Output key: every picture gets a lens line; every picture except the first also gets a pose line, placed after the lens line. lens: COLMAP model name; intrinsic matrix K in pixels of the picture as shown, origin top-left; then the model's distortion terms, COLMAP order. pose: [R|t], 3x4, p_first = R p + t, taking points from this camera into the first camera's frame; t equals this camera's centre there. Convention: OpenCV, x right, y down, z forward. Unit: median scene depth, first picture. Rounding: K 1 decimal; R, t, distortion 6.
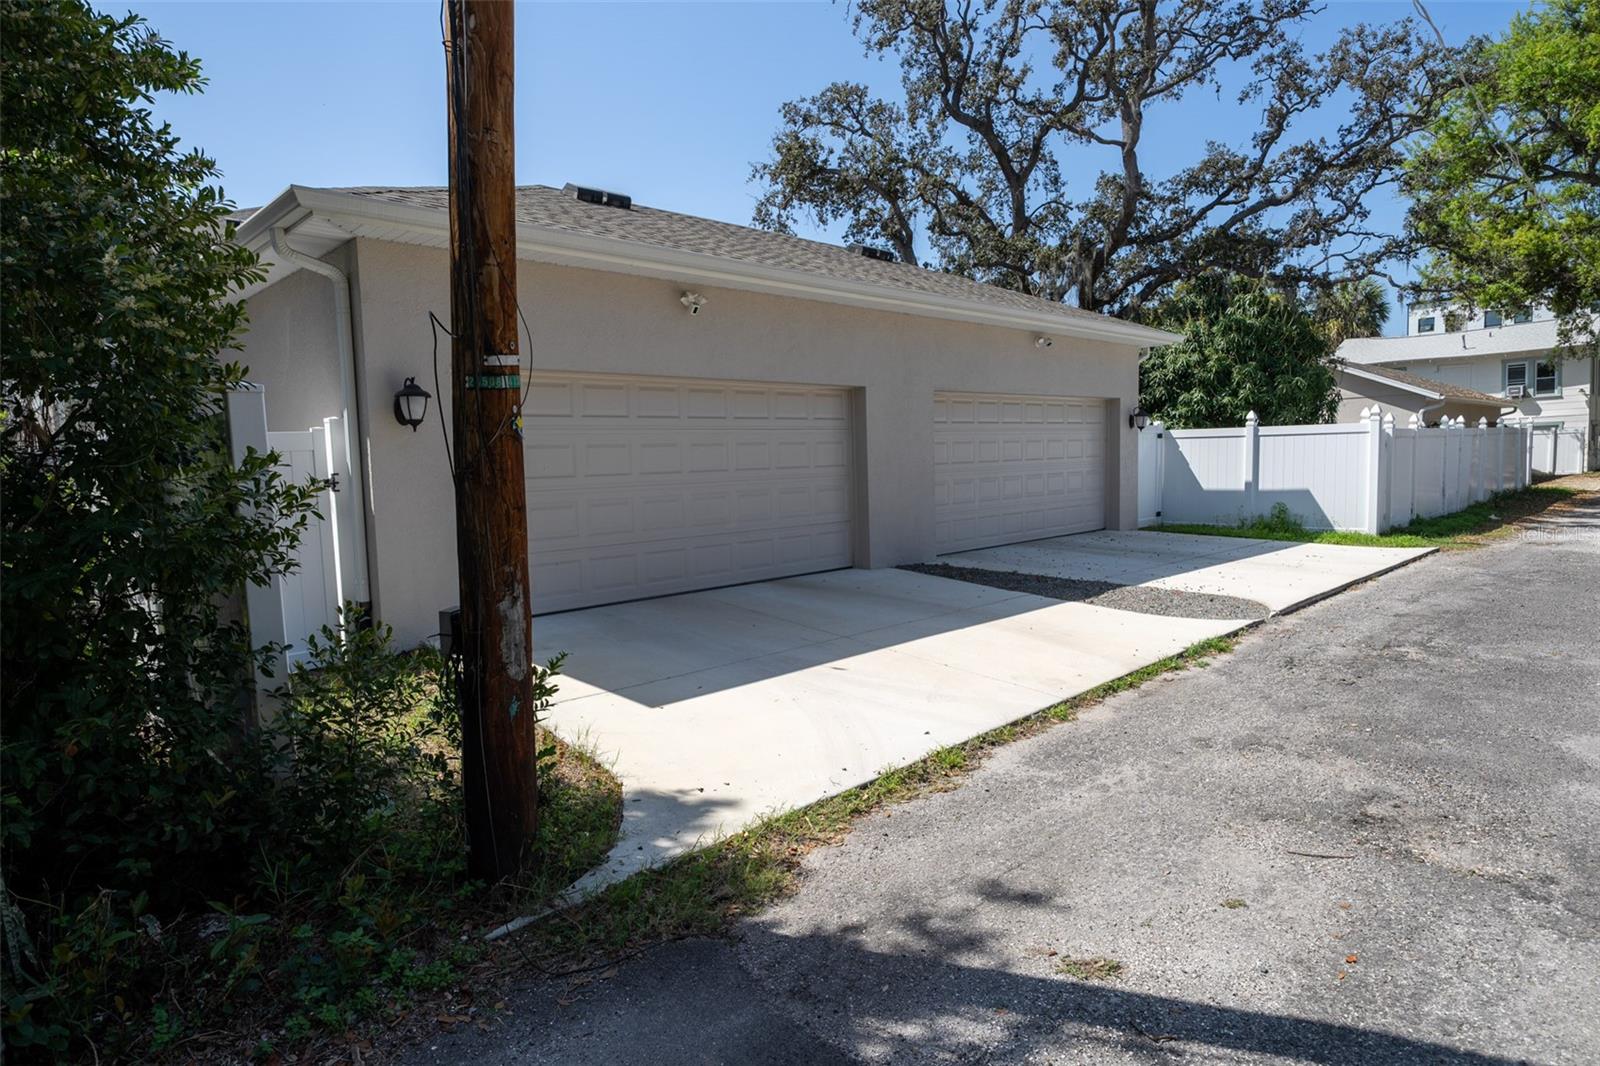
lens RADIAL K [[893.0, 0, 801.3], [0, 893.0, 538.5], [0, 0, 1]] dist [0.002020, 0.000786]
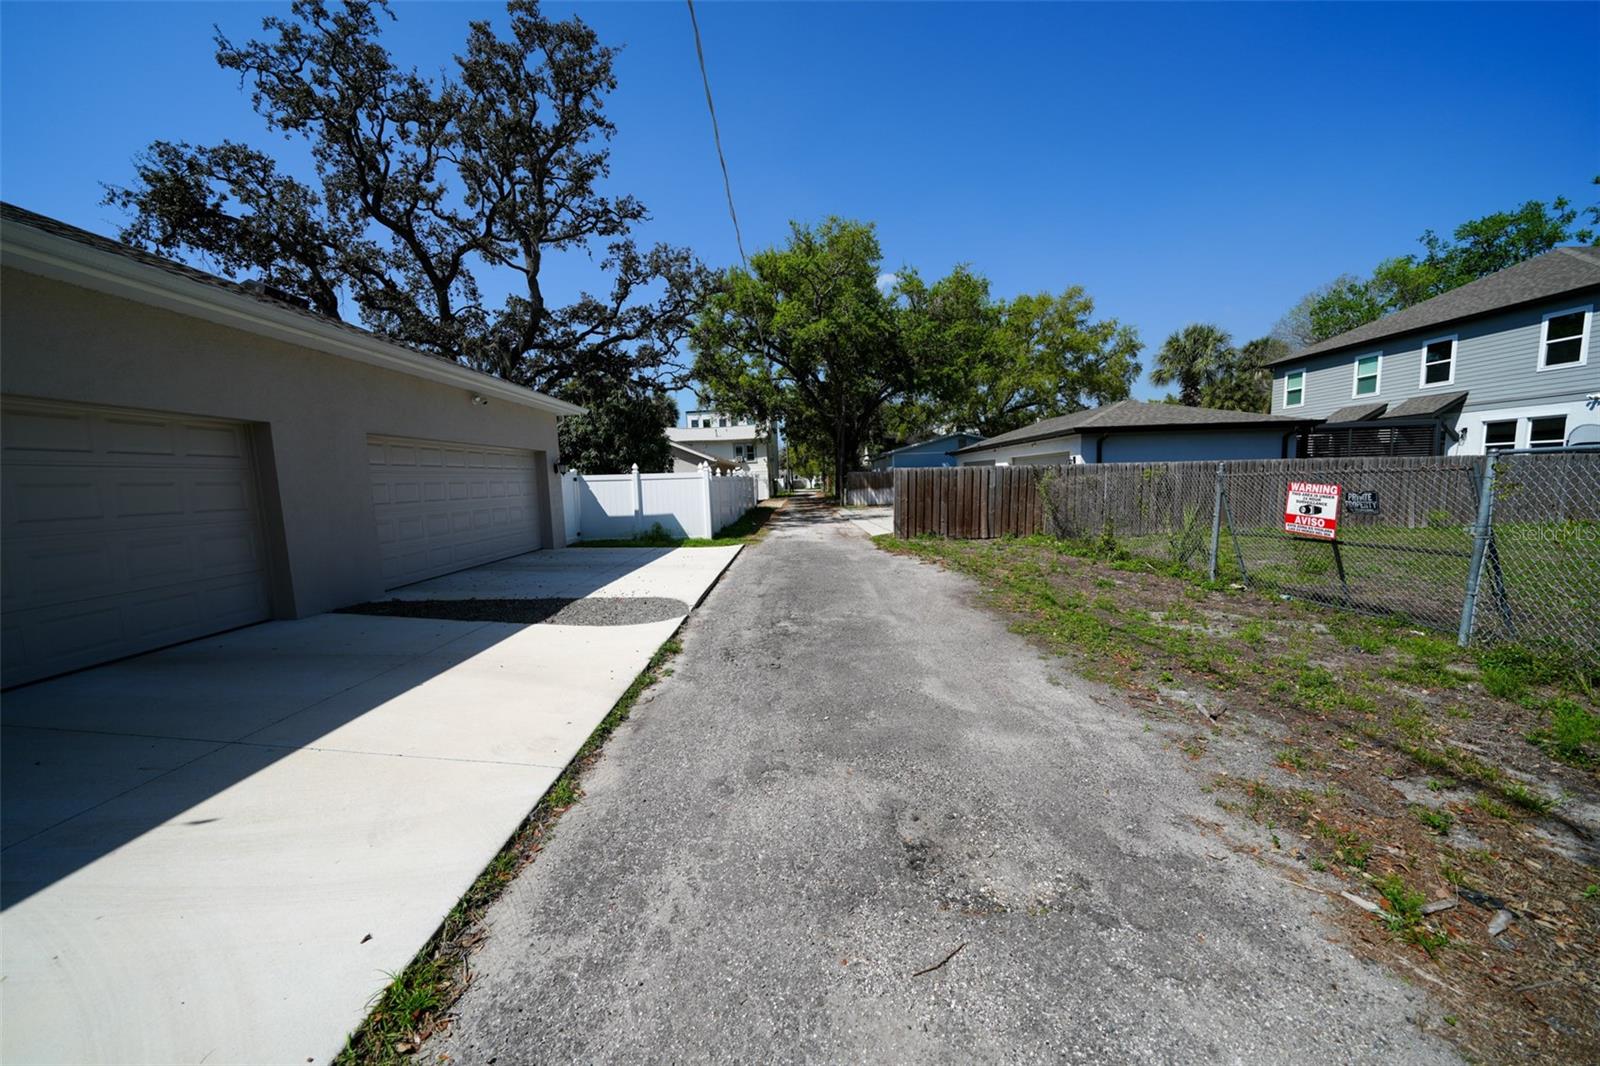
lens RADIAL K [[541.4, 0, 800.8], [0, 541.4, 535.6], [0, 0, 1]] dist [-0.002641, 0.000037]
pose [[0.695795, -0.068645, 0.714952, 0.021277], [0.078199, 0.996745, 0.019597, -0.010640], [-0.713970, 0.042273, 0.698899, 0.105366]]
